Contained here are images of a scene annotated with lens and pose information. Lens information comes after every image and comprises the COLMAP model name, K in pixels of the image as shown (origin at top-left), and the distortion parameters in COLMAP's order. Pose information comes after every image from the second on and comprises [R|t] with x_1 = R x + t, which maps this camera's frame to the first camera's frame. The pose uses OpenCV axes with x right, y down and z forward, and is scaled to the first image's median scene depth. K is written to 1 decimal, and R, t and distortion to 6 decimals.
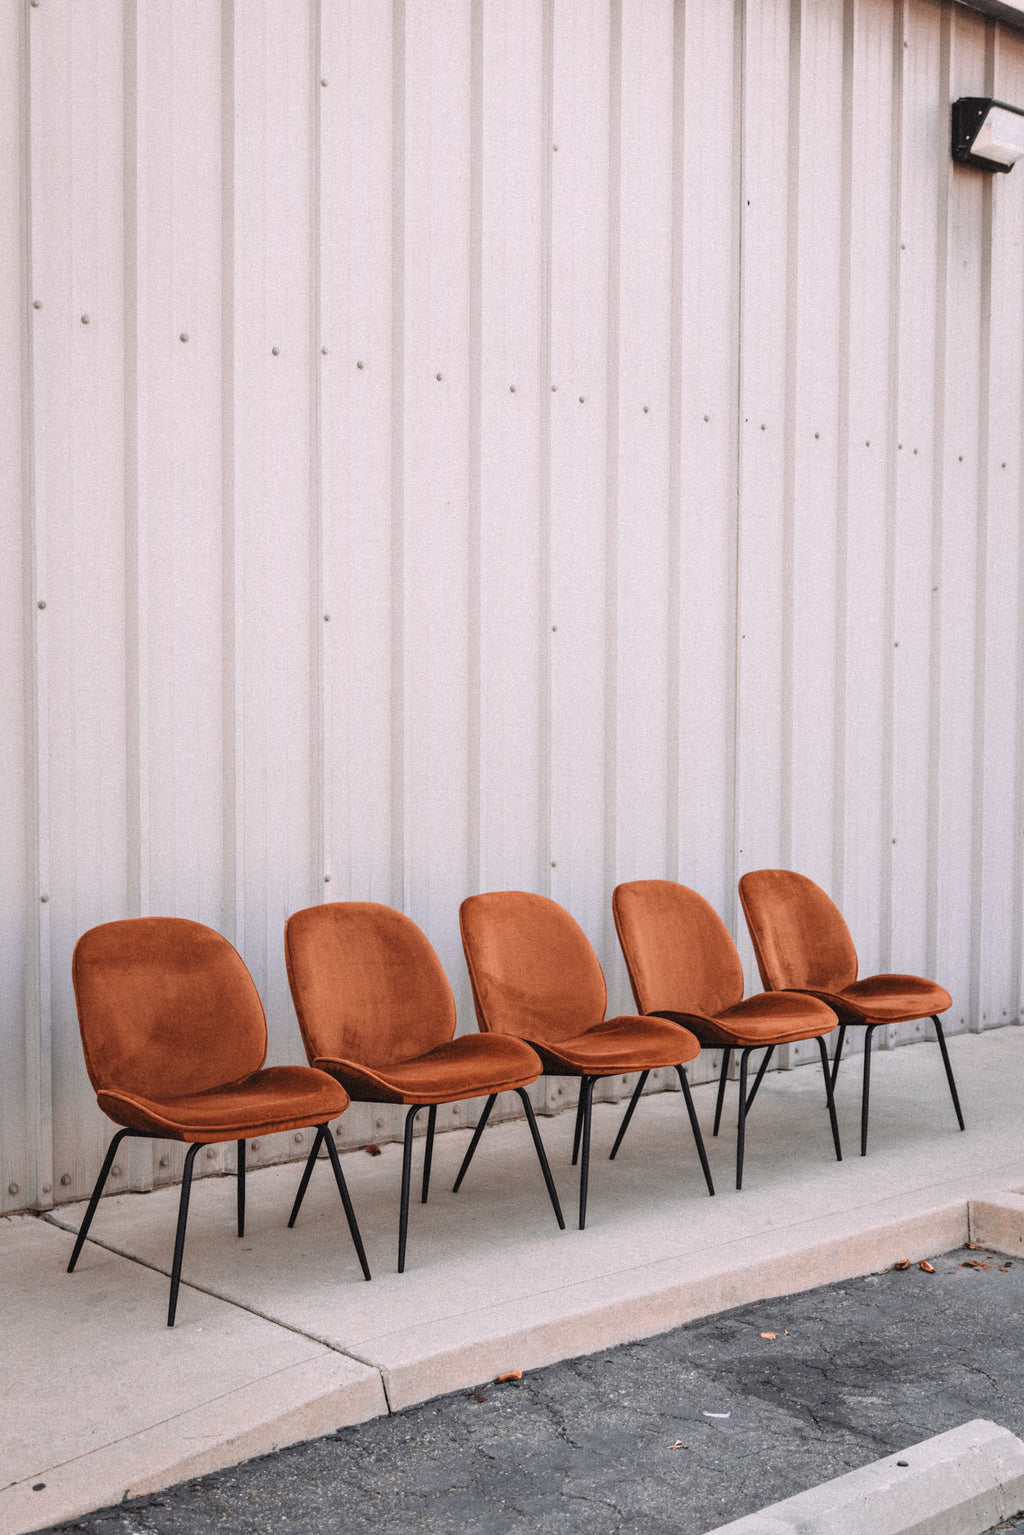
lens RADIAL K [[1927.7, 0, 537.9], [0, 1927.7, 807.6], [0, 0, 1]] dist [-0.009883, 0.005914]
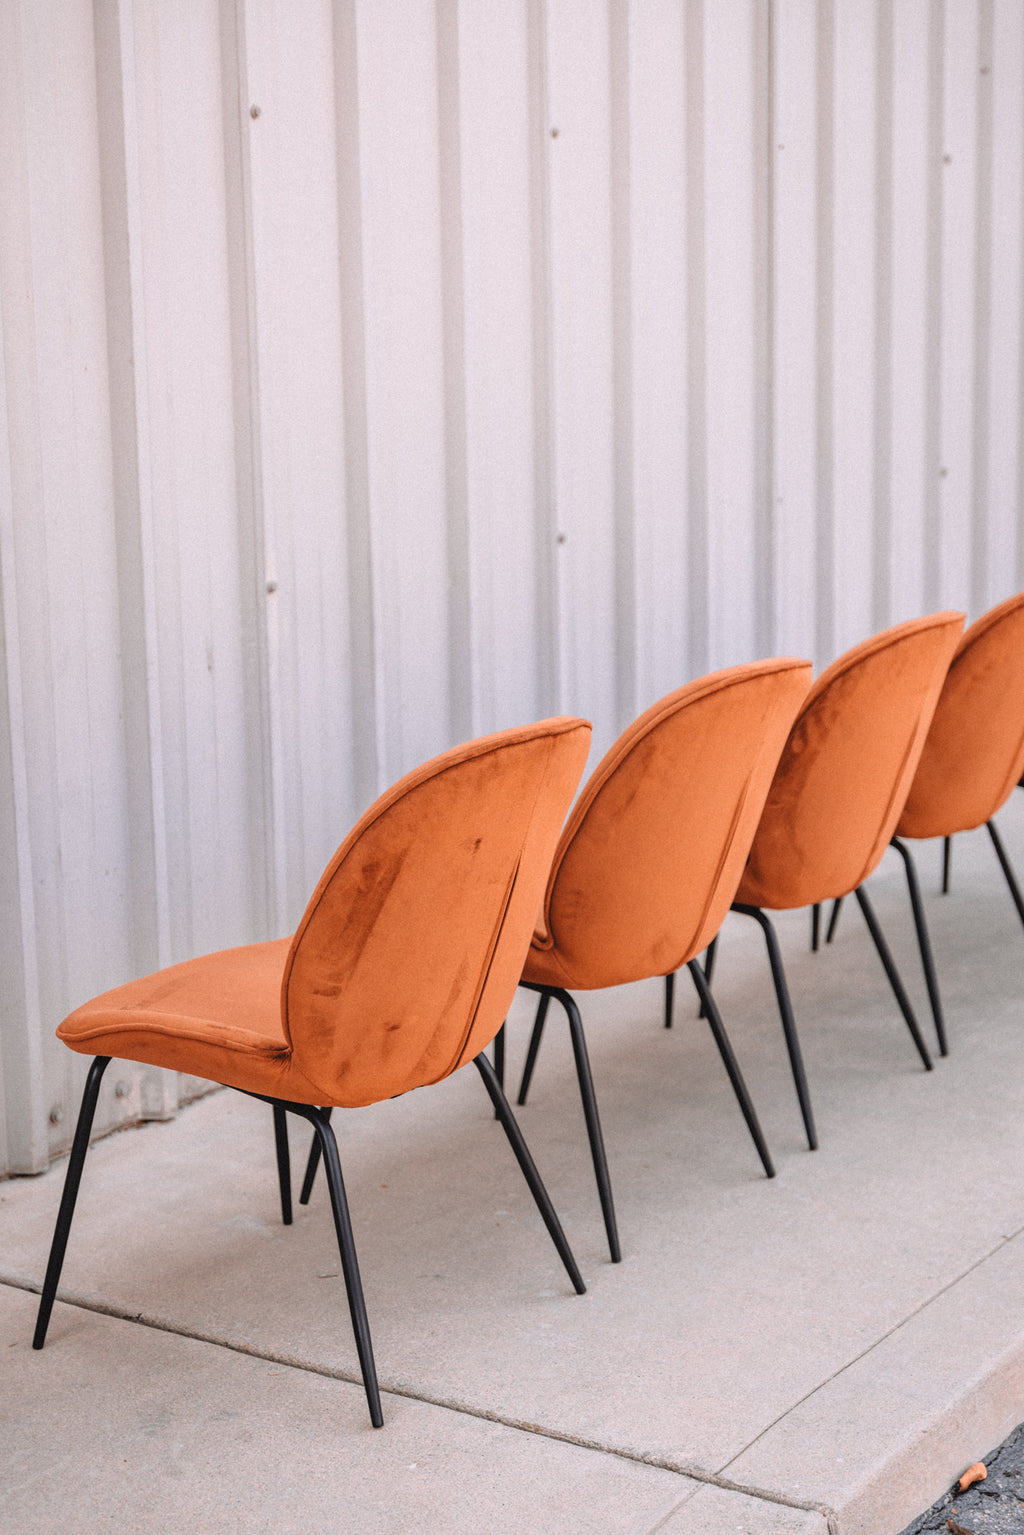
lens RADIAL K [[2660.7, 0, 512.0], [0, 2660.7, 767.5], [0, 0, 1]] dist [0.008121, -0.083620]
pose [[0.968142, -0.066943, 0.241286, -0.268737], [0.034758, 0.990200, 0.135262, -0.015817], [-0.247977, -0.122566, 0.960981, 0.266388]]
